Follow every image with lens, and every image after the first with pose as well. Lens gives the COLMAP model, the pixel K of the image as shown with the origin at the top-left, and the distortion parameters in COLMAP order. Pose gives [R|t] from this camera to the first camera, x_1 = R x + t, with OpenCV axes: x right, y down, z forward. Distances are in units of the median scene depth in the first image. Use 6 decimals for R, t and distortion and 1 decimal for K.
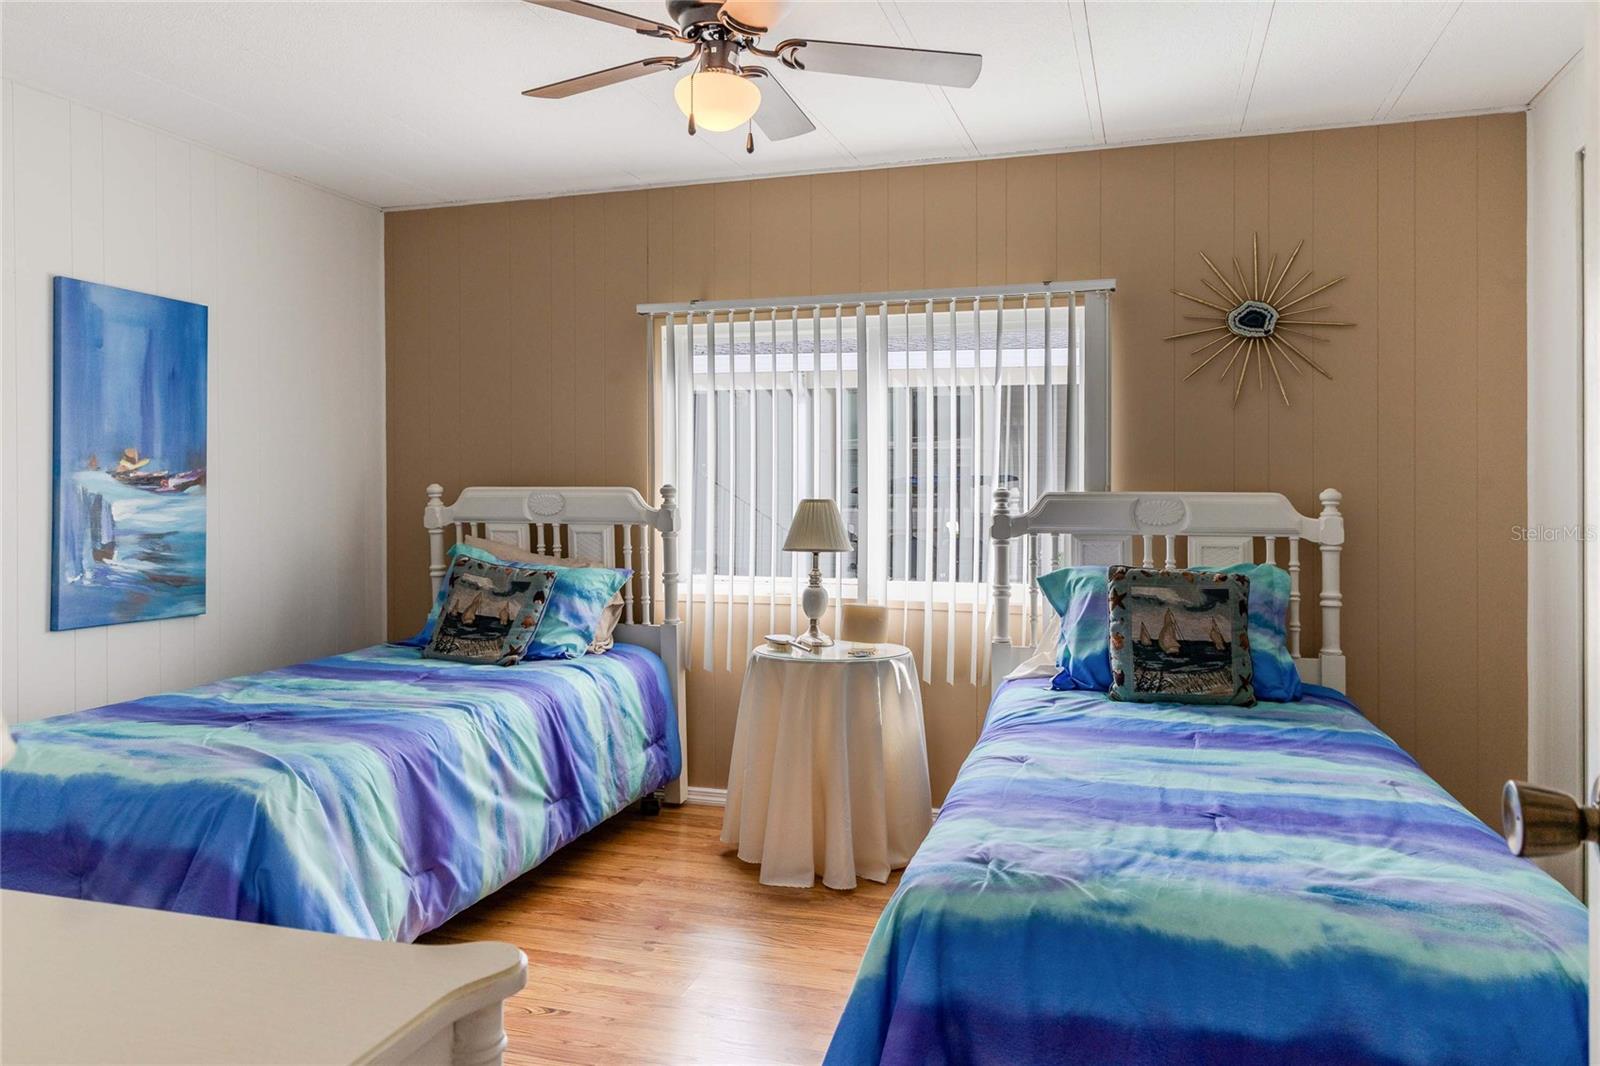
lens RADIAL K [[1104.7, 0, 845.7], [0, 1104.7, 479.6], [0, 0, 1]] dist [0.014362, -0.003346]
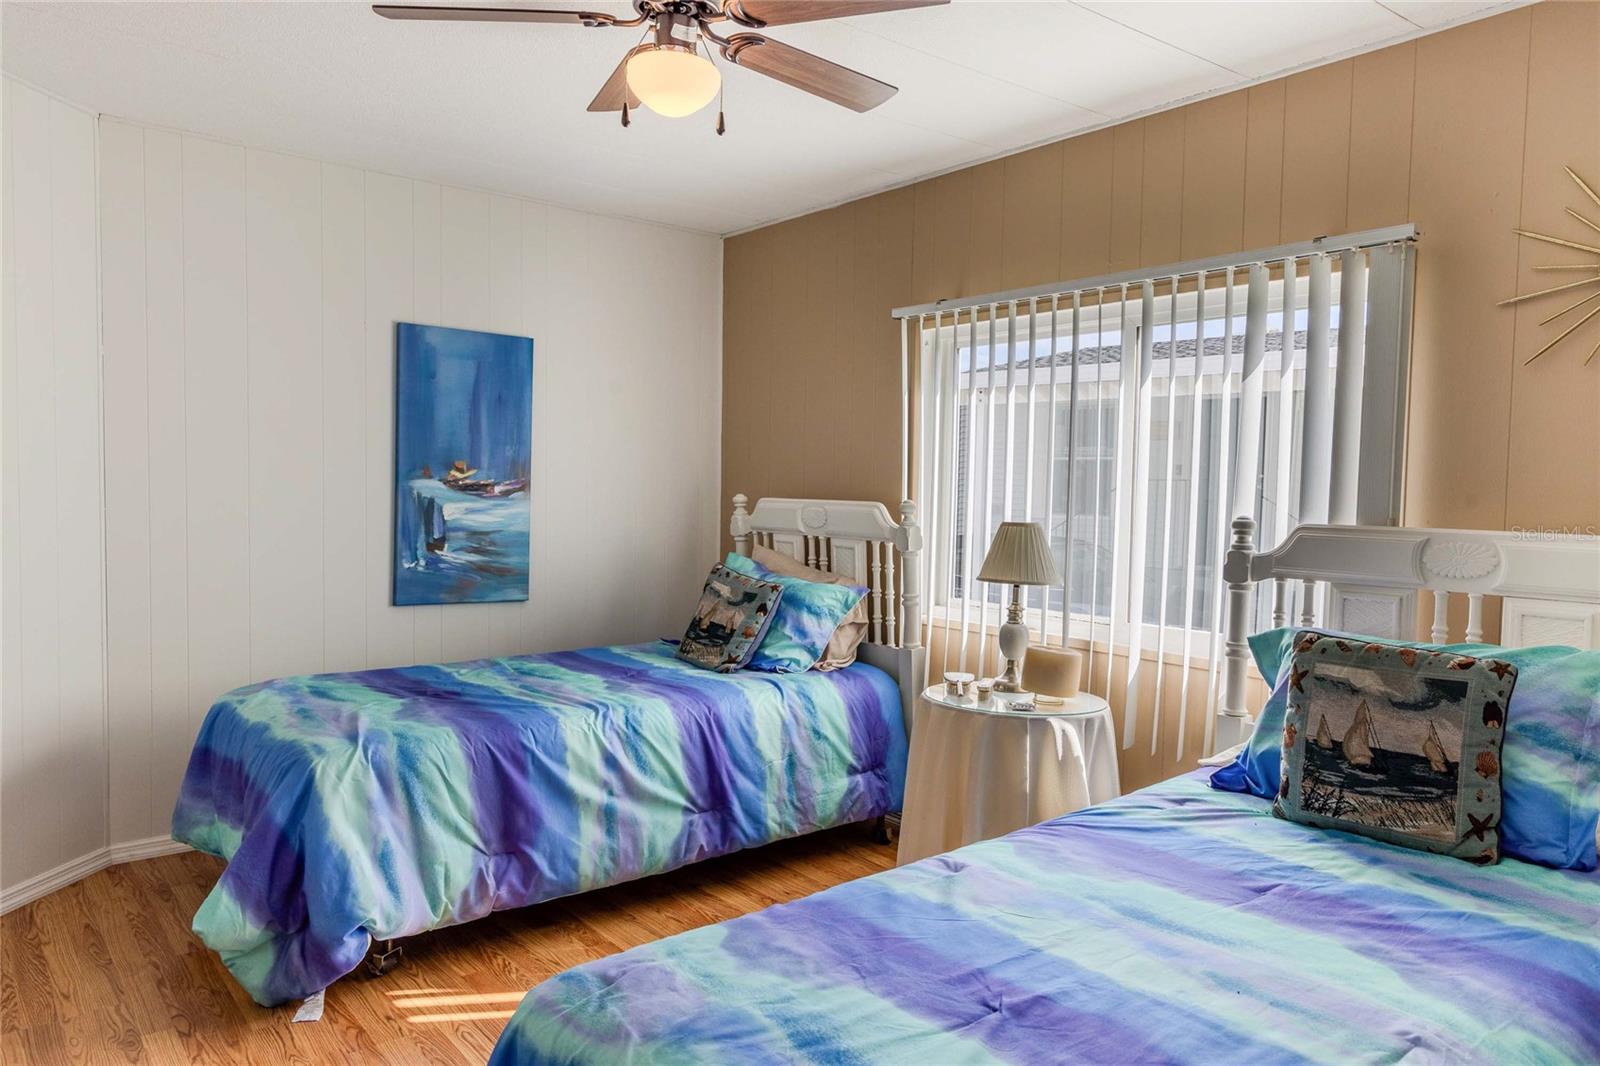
lens RADIAL K [[1098.4, 0, 807.9], [0, 1098.4, 532.4], [0, 0, 1]] dist [0.016573, -0.004038]
pose [[0.828064, 0.040979, -0.559134, 0.347275], [-0.017582, 0.998733, 0.047159, -0.012996], [0.560358, -0.029220, 0.827735, 0.214178]]
